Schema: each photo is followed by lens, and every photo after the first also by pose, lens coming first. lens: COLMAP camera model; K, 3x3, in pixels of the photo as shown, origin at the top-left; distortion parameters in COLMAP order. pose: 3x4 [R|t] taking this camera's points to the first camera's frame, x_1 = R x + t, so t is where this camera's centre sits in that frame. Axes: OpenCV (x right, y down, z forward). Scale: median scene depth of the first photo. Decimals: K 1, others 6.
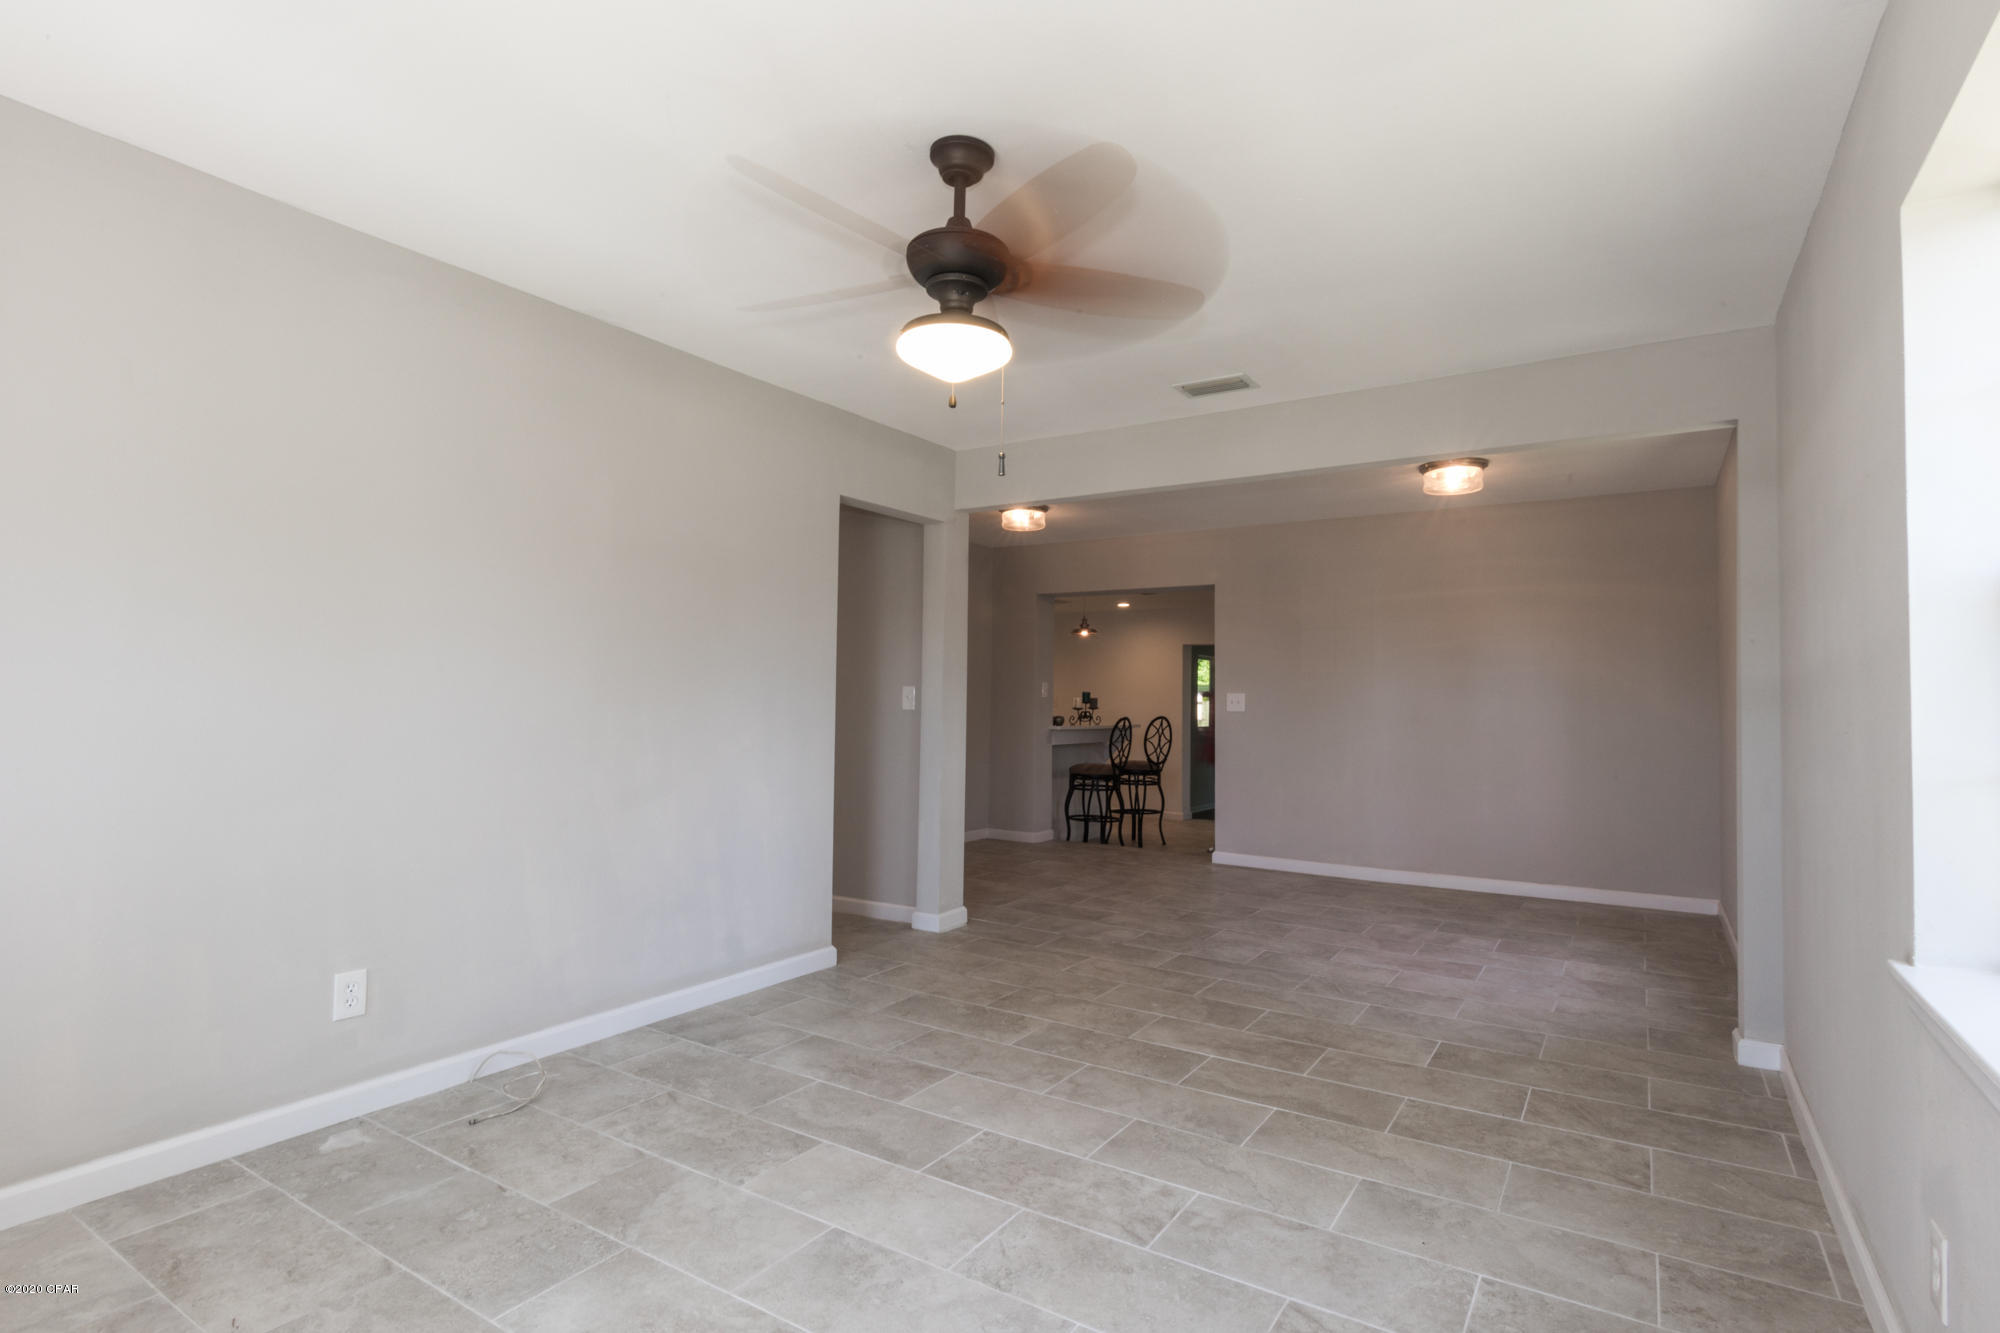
lens RADIAL K [[994.7, 0, 995.5], [0, 994.7, 665.3], [0, 0, 1]] dist [0.001530, -0.000188]
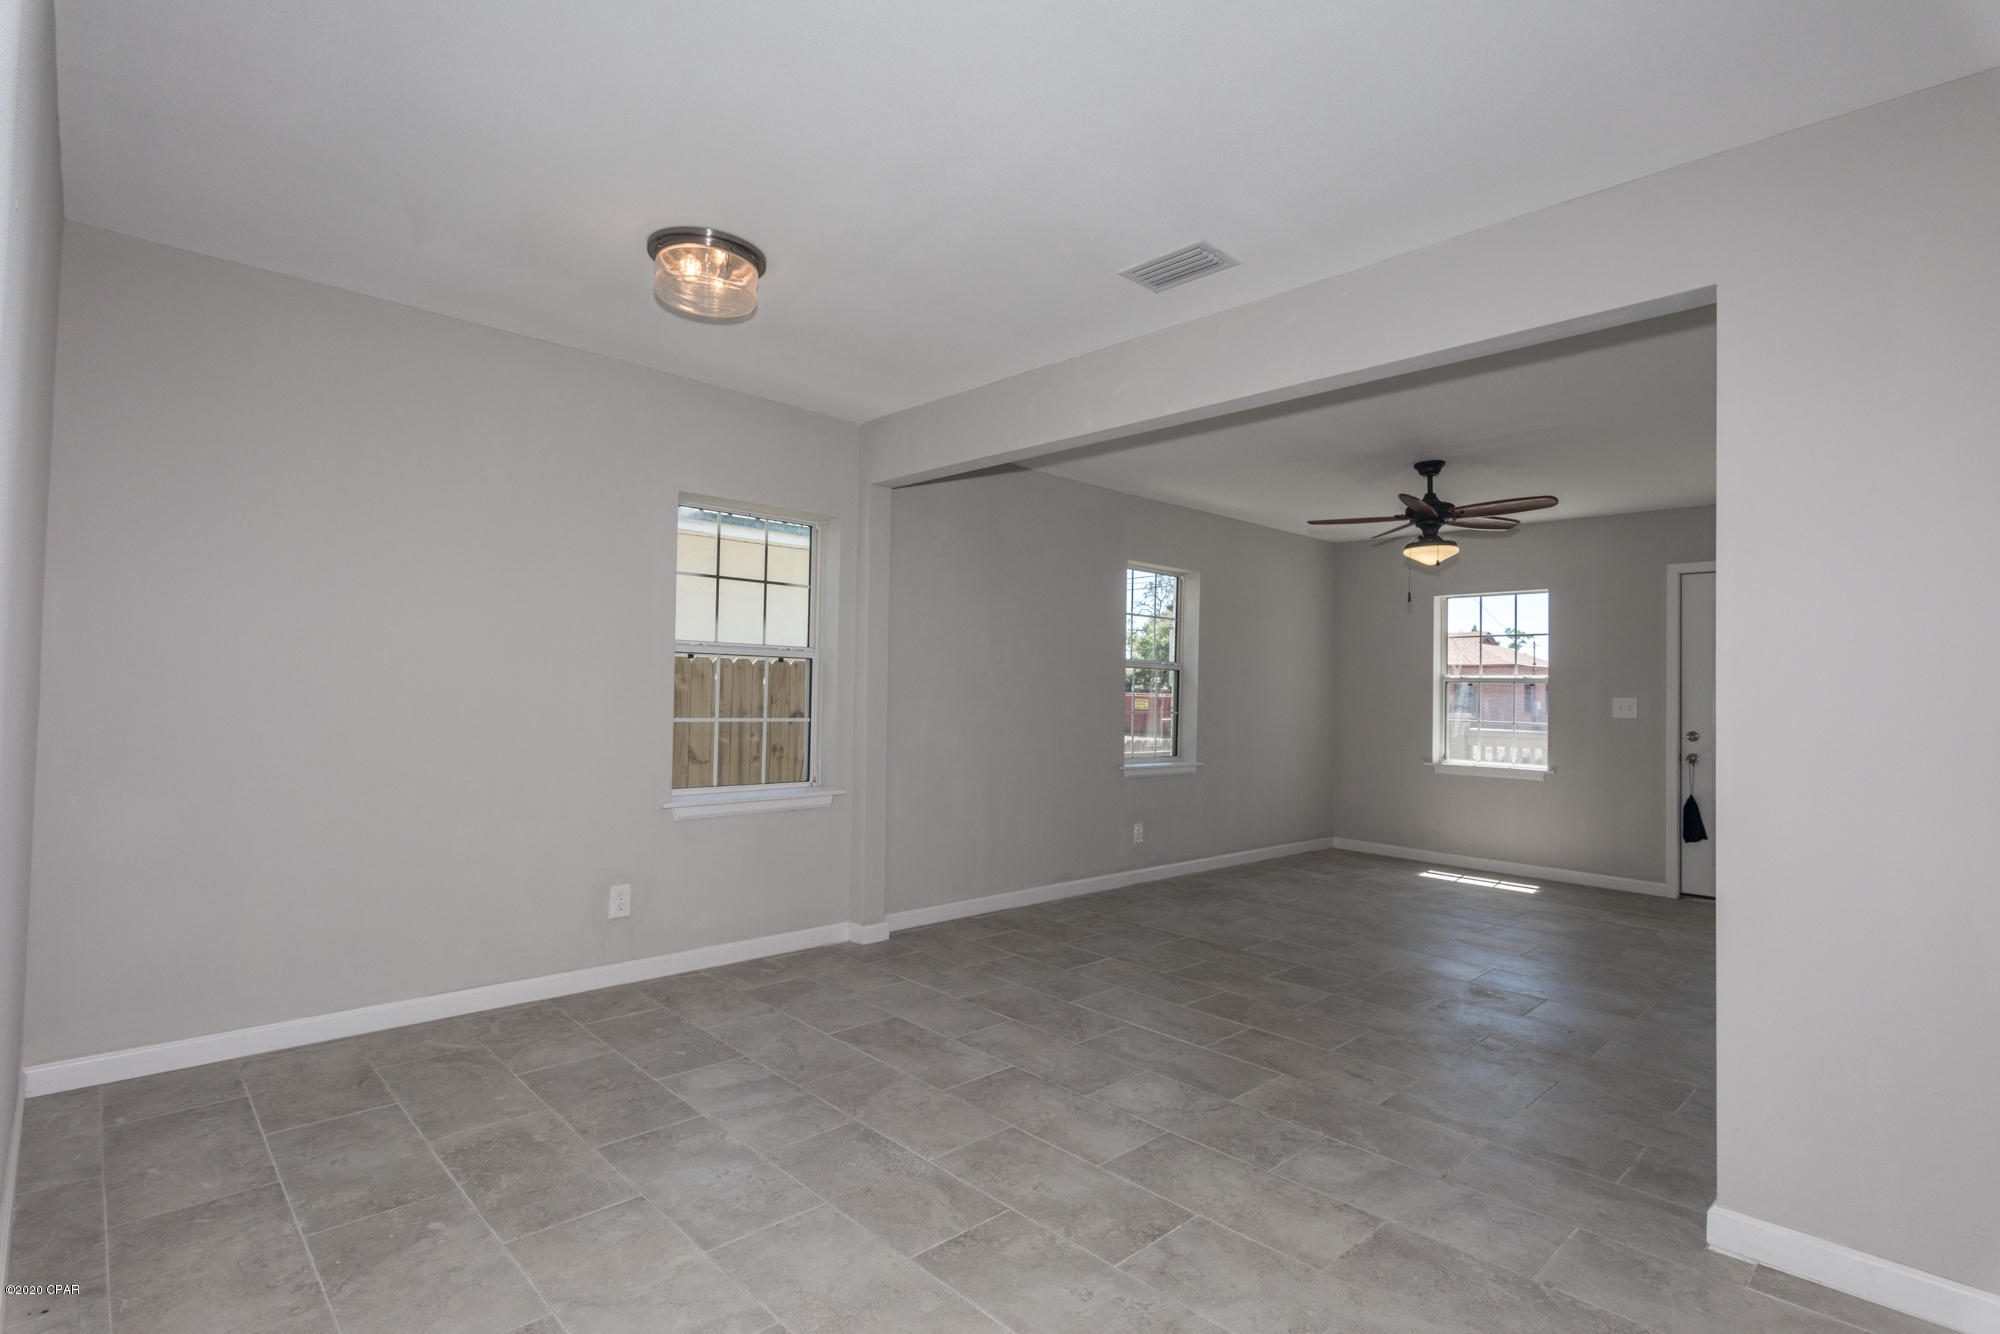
lens RADIAL K [[962.7, 0, 994.7], [0, 962.7, 666.9], [0, 0, 1]] dist [0.001625, -0.000575]
pose [[-0.970553, -0.028714, 0.239171, 0.284253], [-0.043796, 0.997356, -0.057986, 0.084487], [-0.236874, -0.066753, -0.969244, 2.425279]]
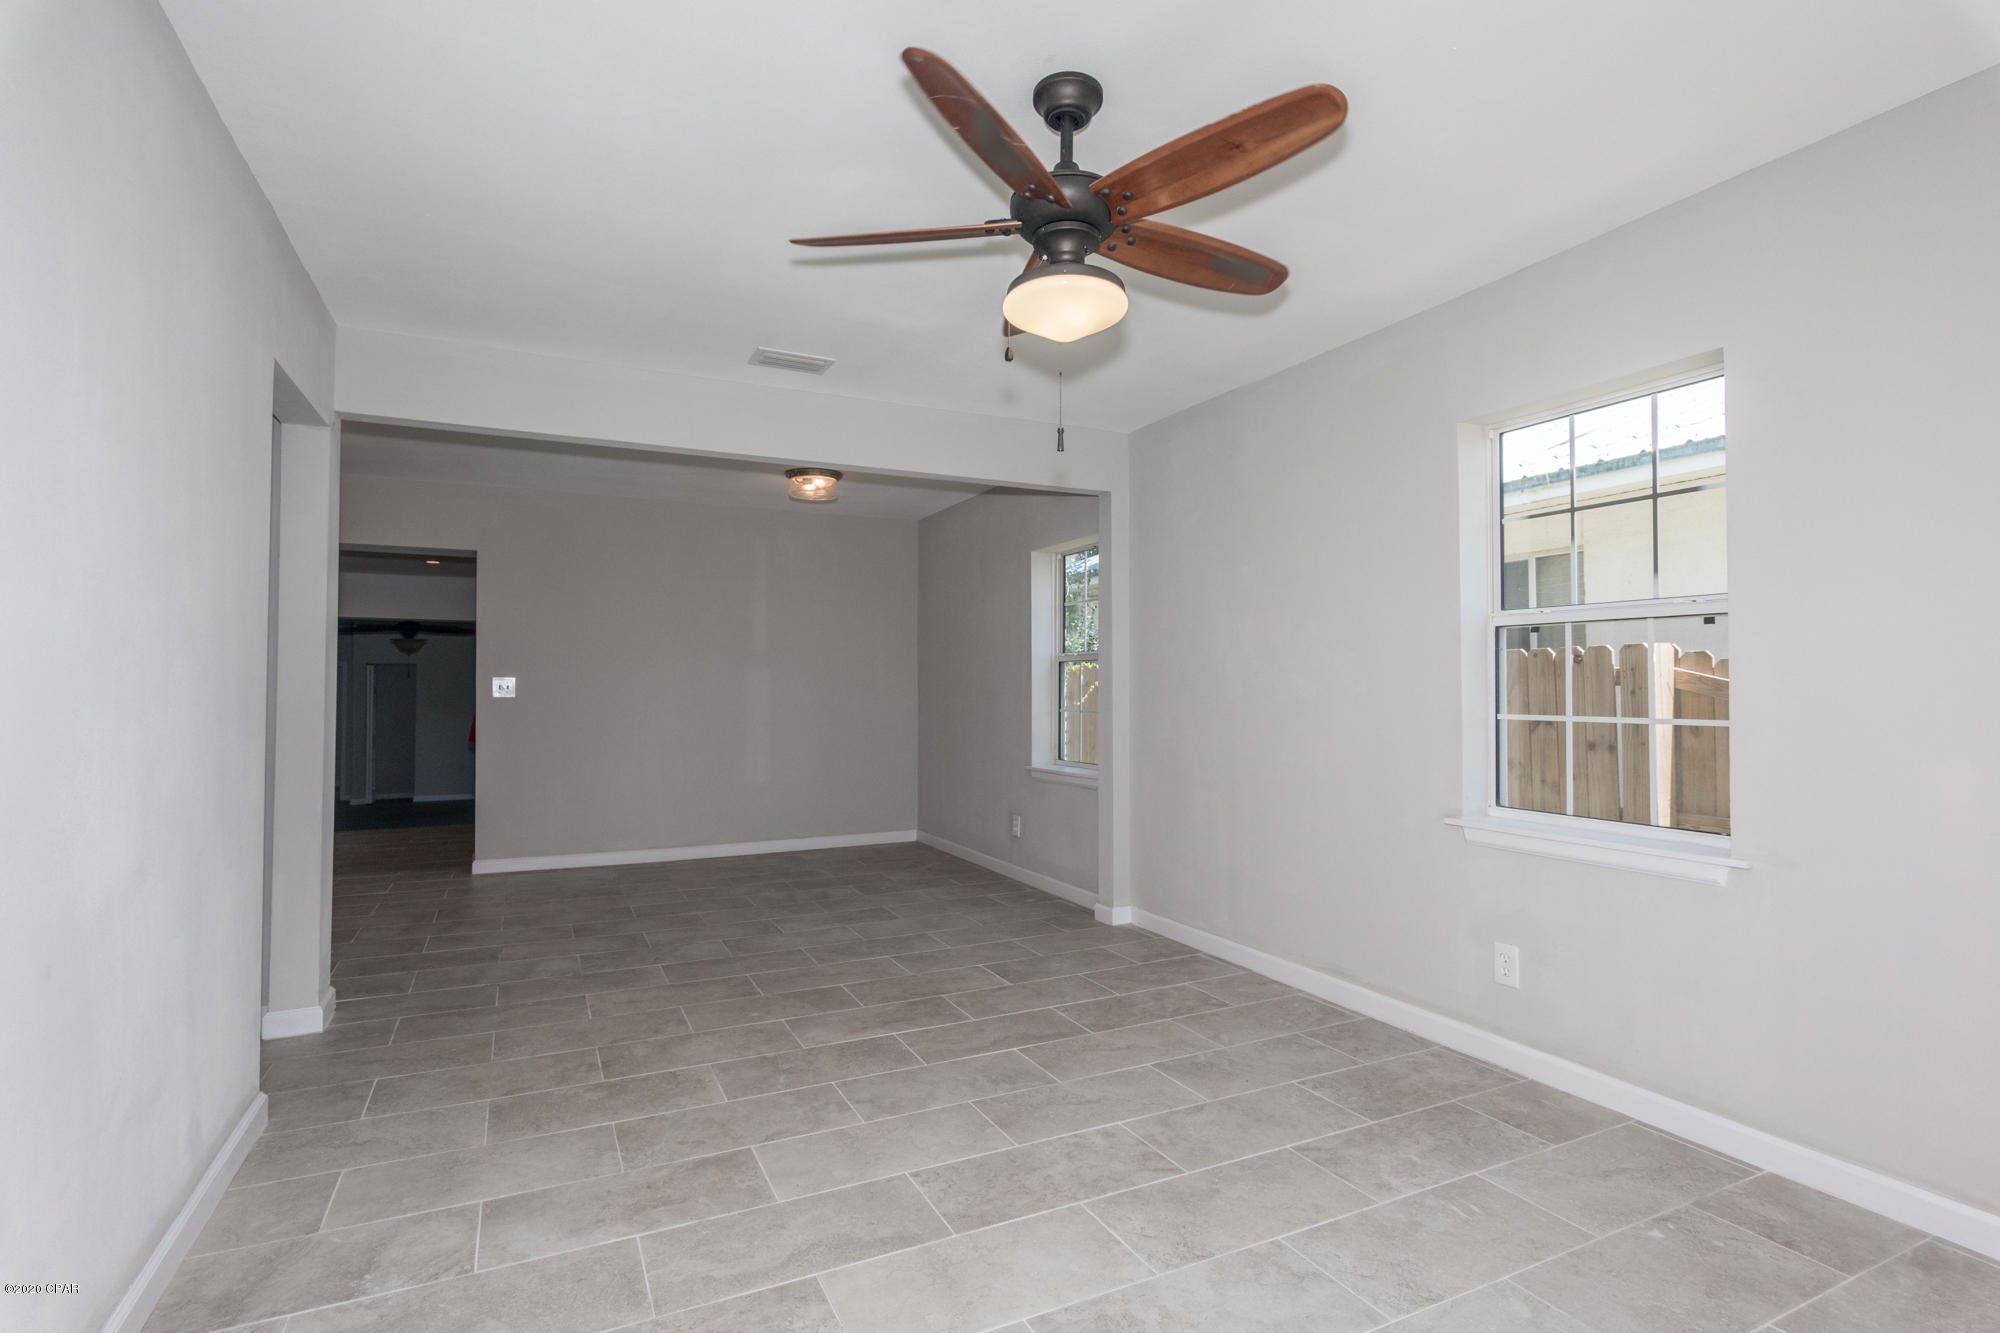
lens RADIAL K [[962.7, 0, 994.7], [0, 962.7, 666.4], [0, 0, 1]] dist [0.001625, -0.000575]
pose [[0.517232, 0.006838, 0.855818, -0.603564], [-0.022287, 0.999737, 0.005482, 0.008481], [-0.855555, -0.021909, 0.517248, 0.427135]]
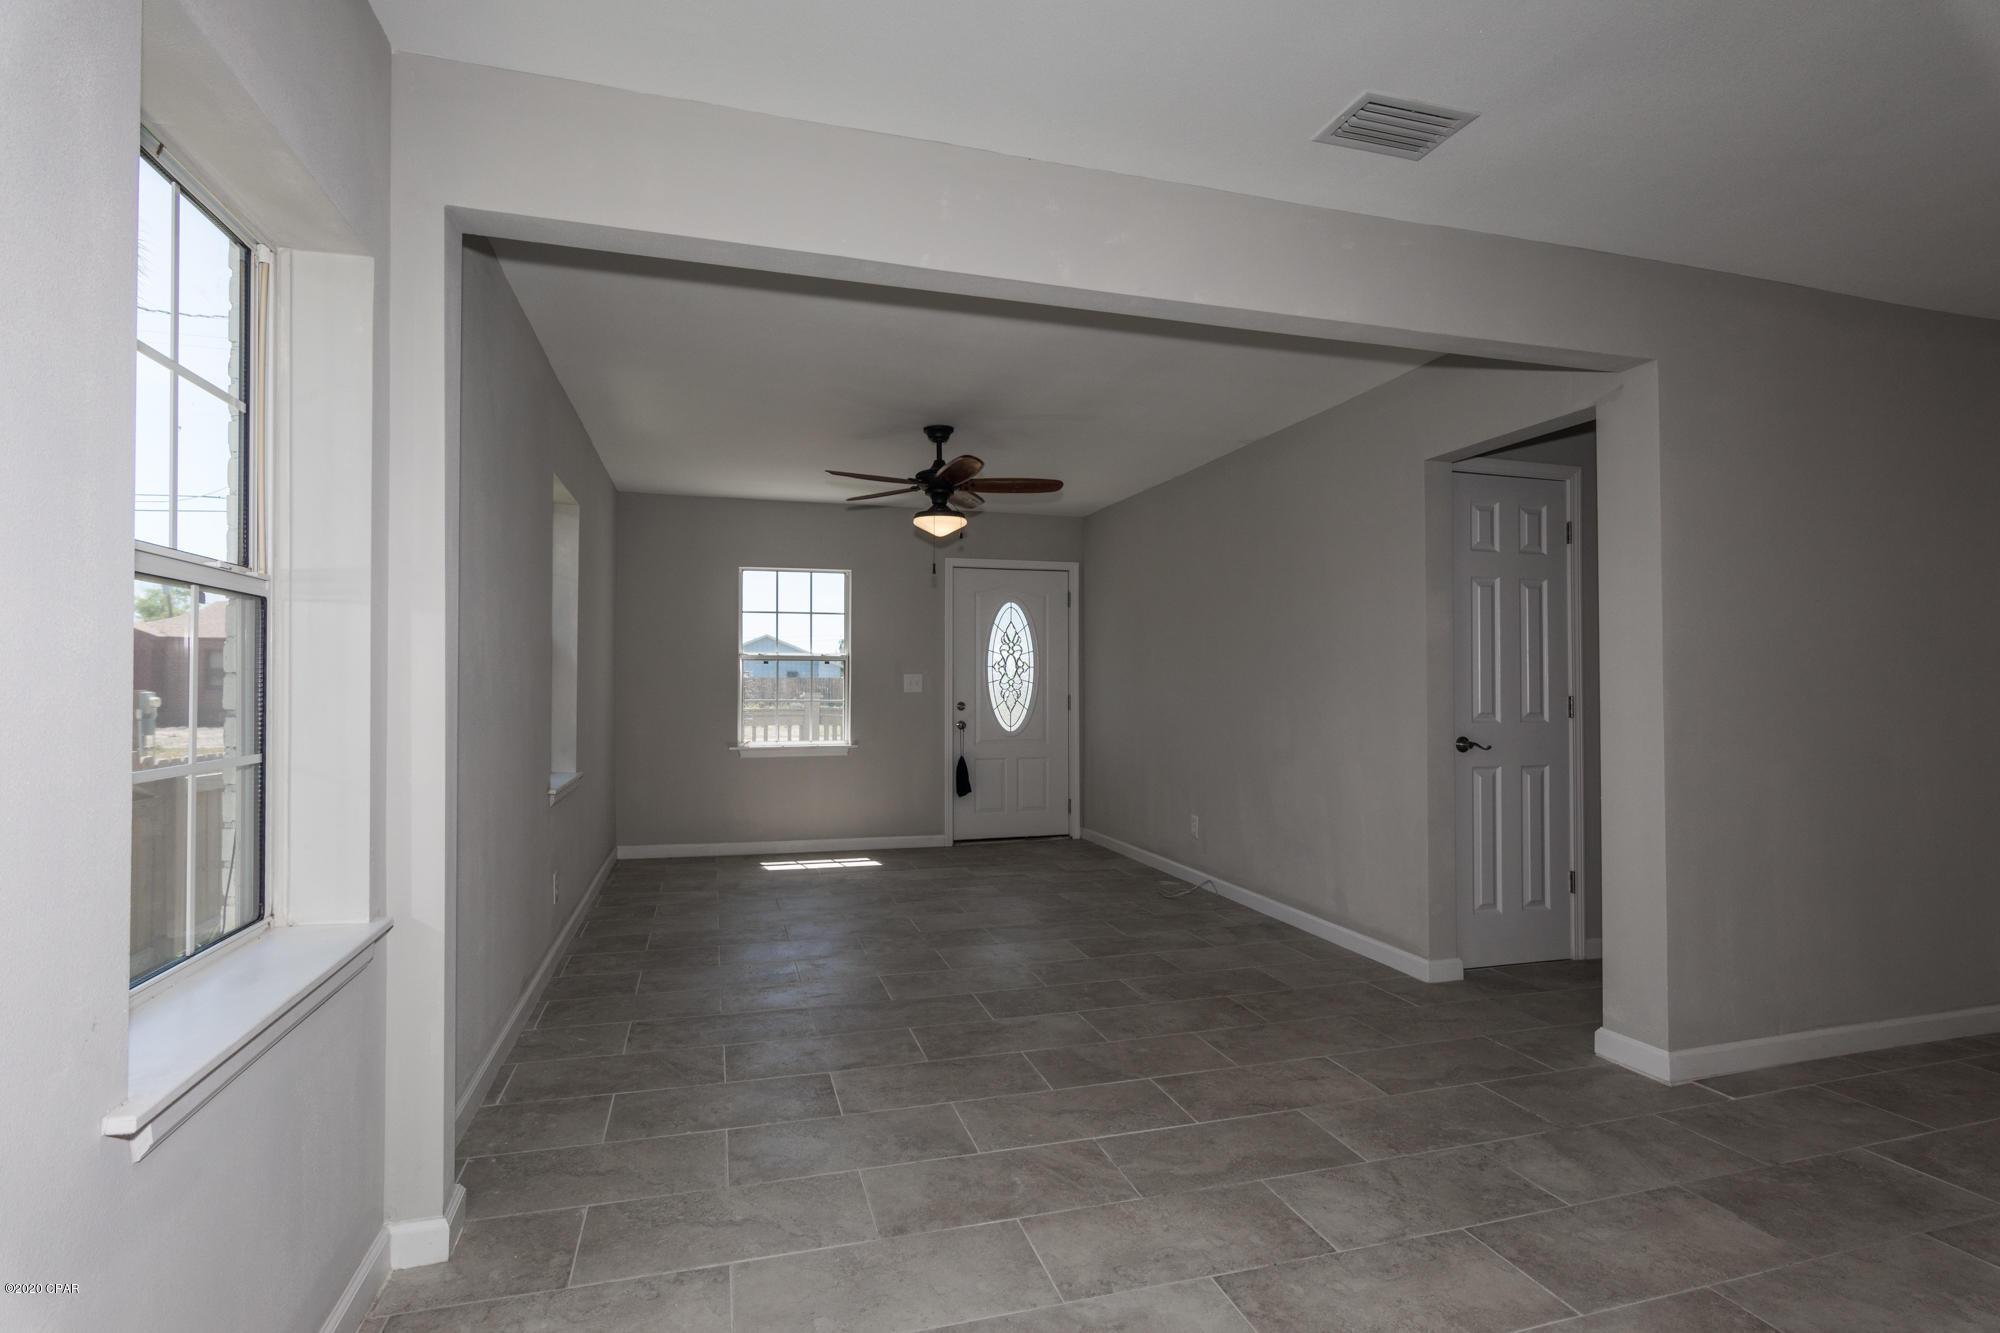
lens RADIAL K [[962.7, 0, 994.7], [0, 962.7, 666.4], [0, 0, 1]] dist [0.001625, -0.000575]
pose [[-0.653457, -0.029435, -0.756391, 1.046591], [0.014792, 0.998556, -0.051638, 0.074836], [0.756819, -0.044932, -0.652078, 1.760665]]
